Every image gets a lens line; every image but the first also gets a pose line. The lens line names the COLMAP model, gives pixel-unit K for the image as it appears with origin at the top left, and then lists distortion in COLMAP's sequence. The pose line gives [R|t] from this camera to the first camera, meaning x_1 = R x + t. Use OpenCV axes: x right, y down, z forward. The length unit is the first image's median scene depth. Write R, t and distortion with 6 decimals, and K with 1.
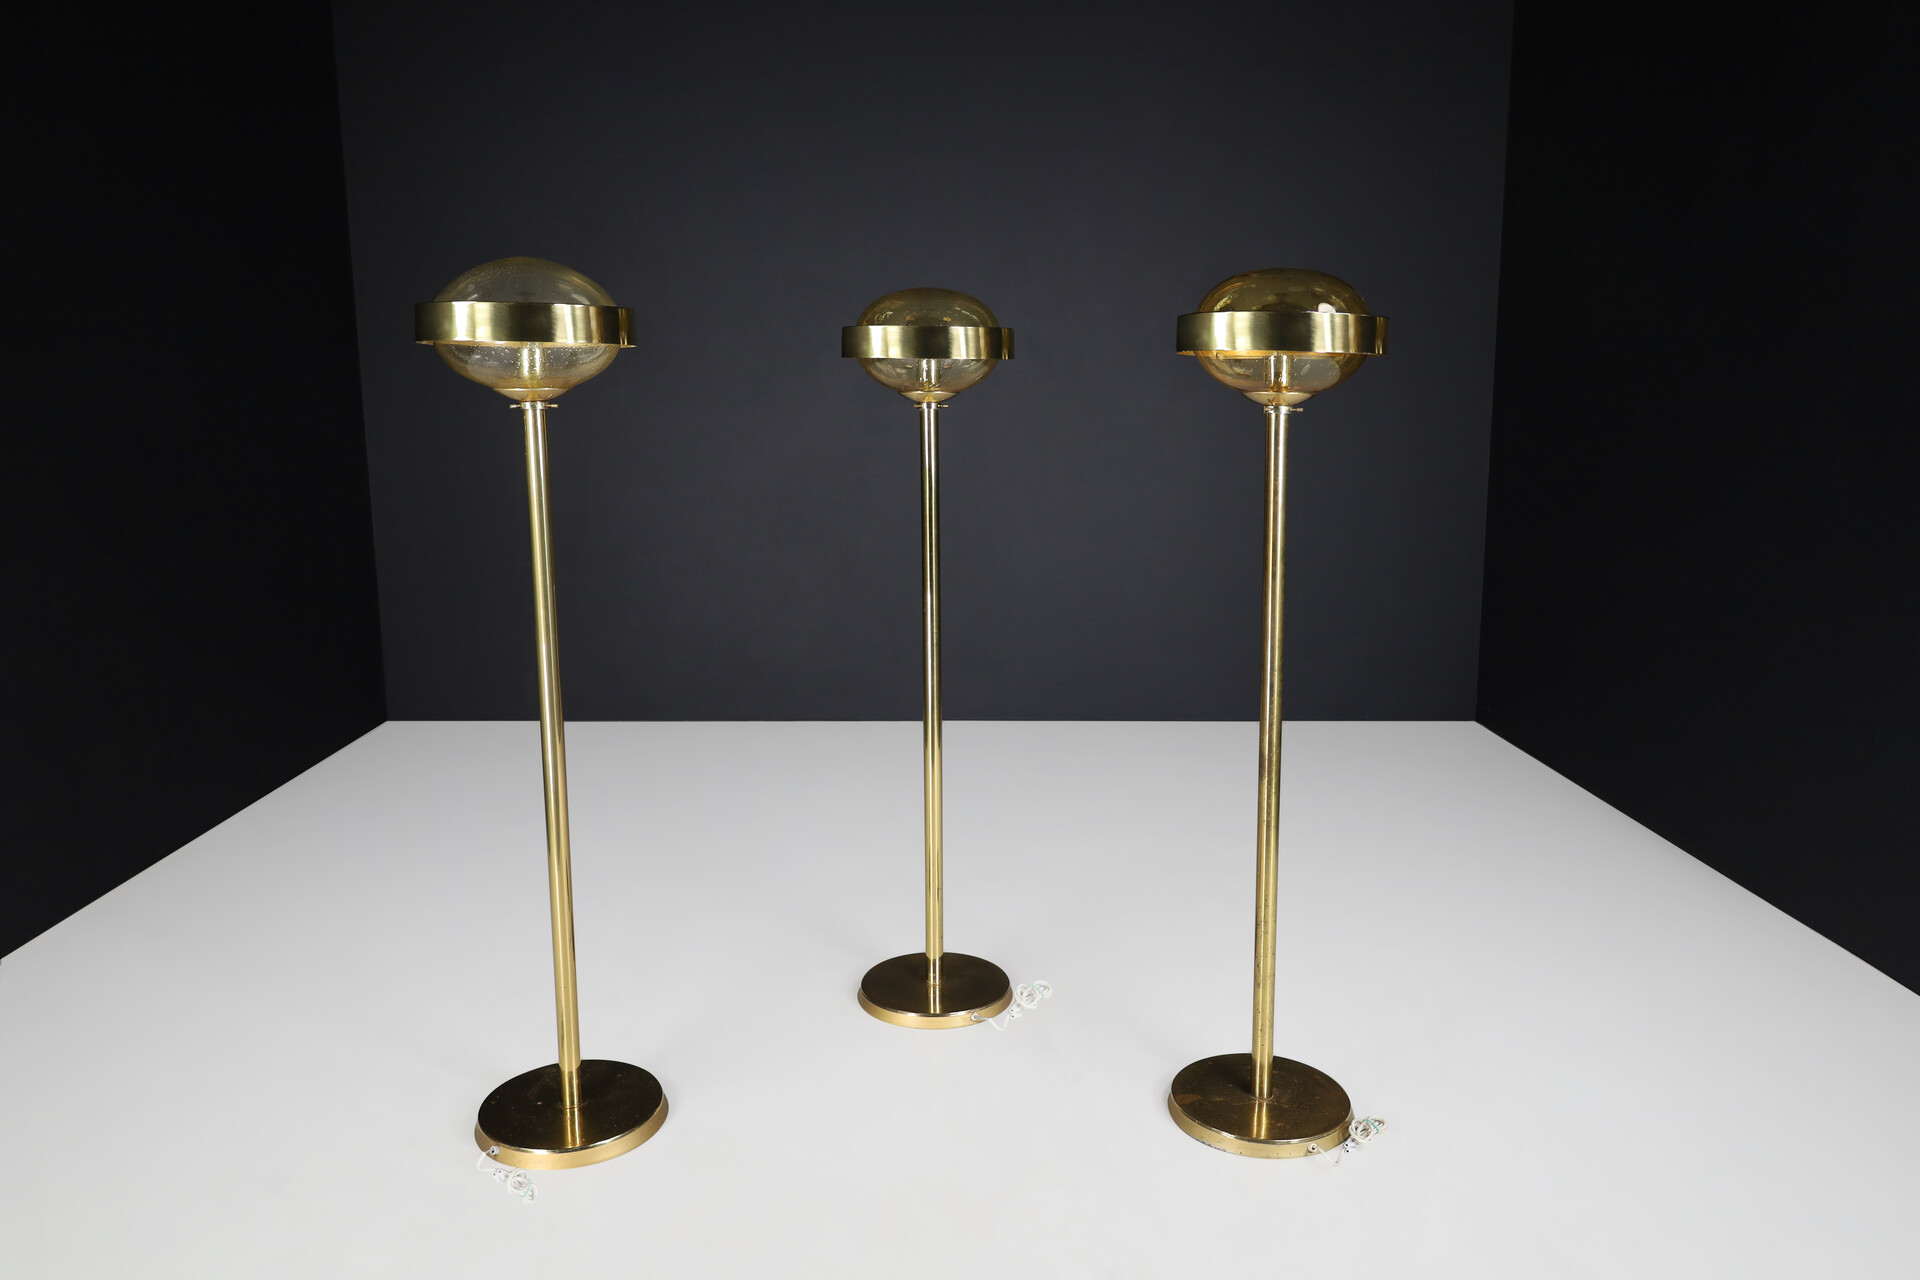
lens RADIAL K [[1710.2, 0, 1006.2], [0, 1710.2, 636.5], [0, 0, 1]] dist [0.297997, 0.011810]
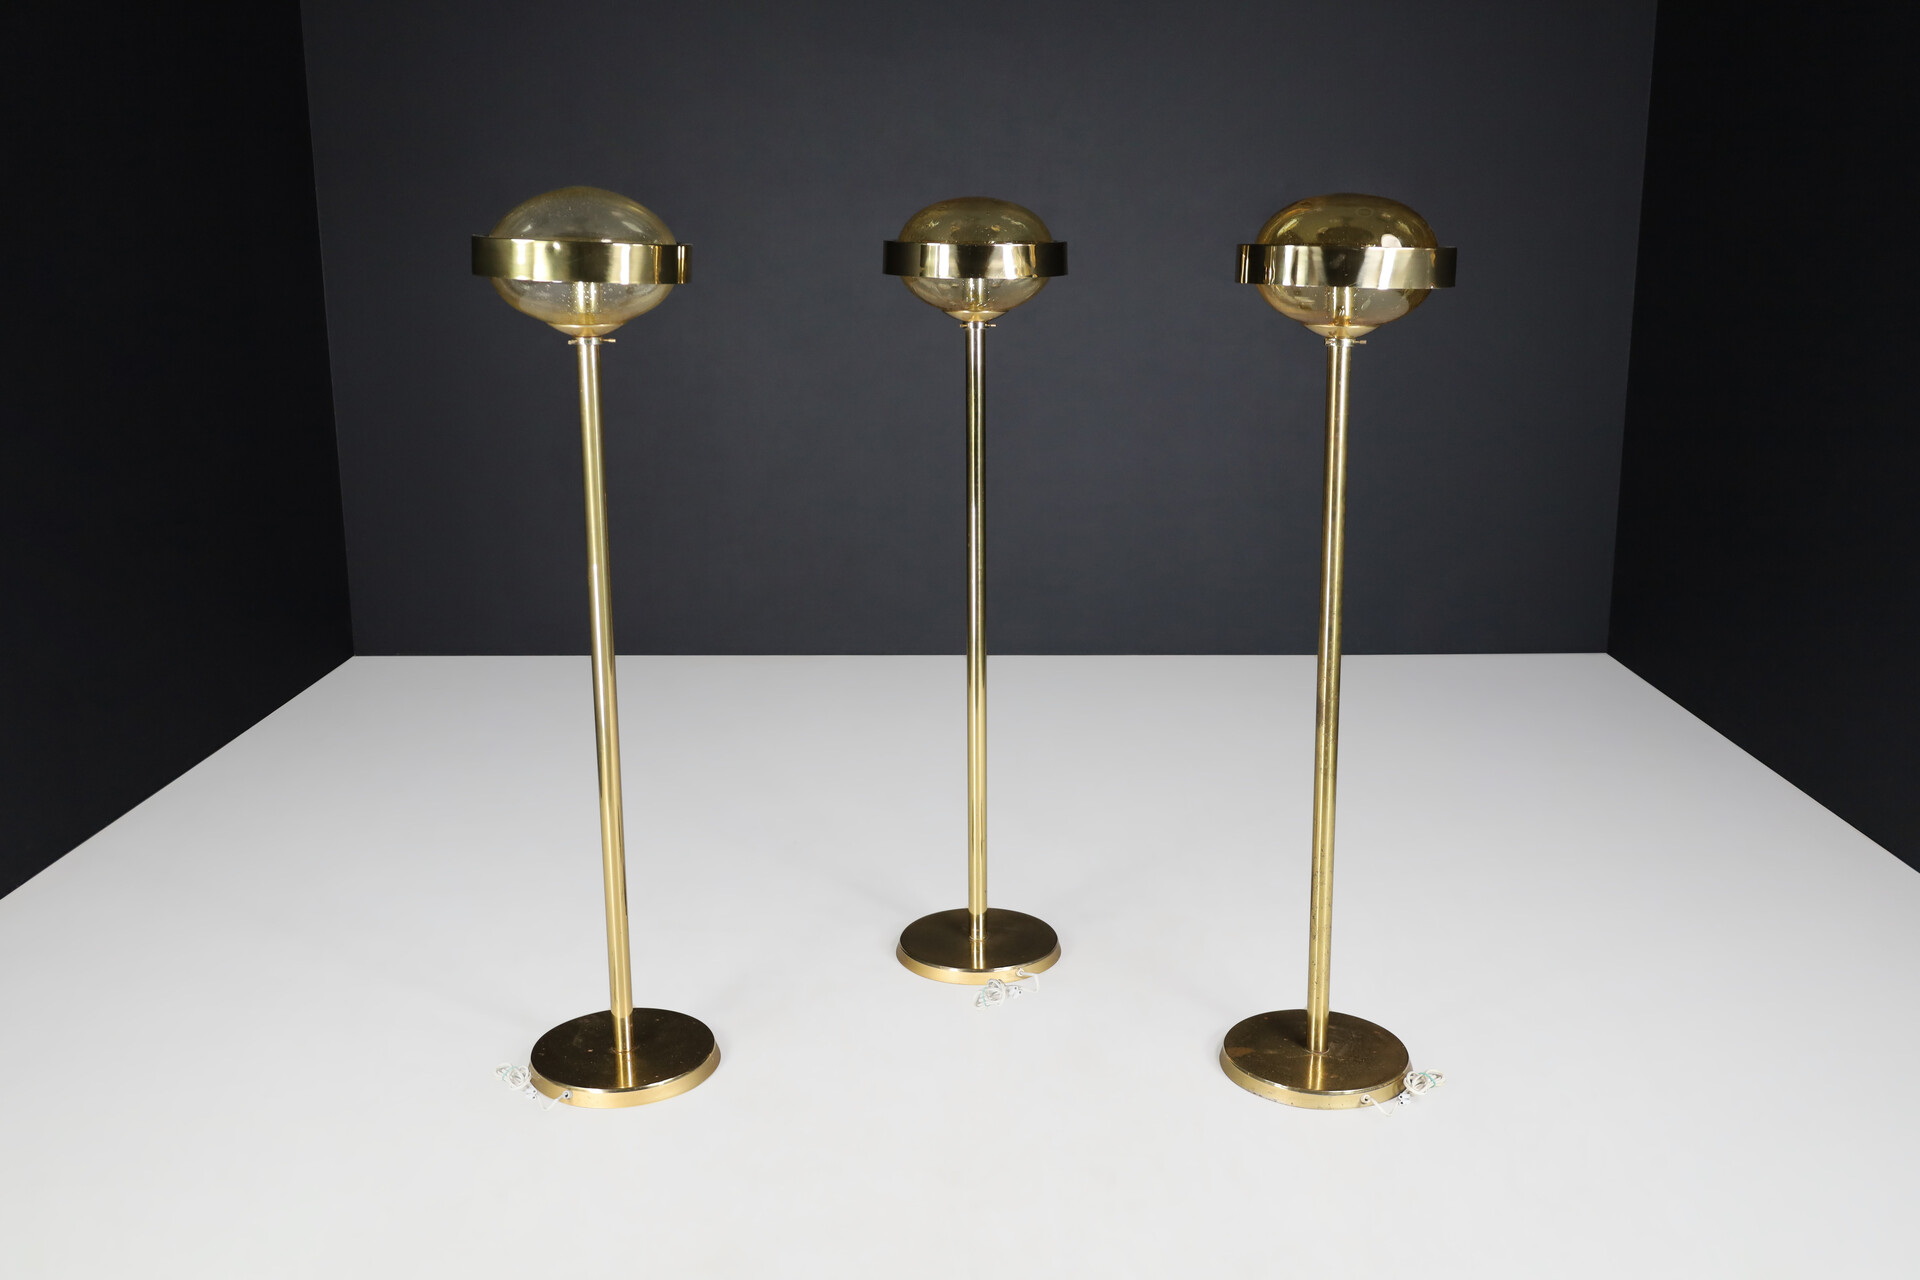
lens RADIAL K [[2222.7, 0, 957.9], [0, 2222.7, 648.2], [0, 0, 1]] dist [0.422616, 0.000000]
pose [[0.998716, 0.008097, -0.050009, 0.008730], [-0.005542, 0.998682, 0.051023, -0.022871], [0.050356, -0.050680, 0.997445, -0.253288]]
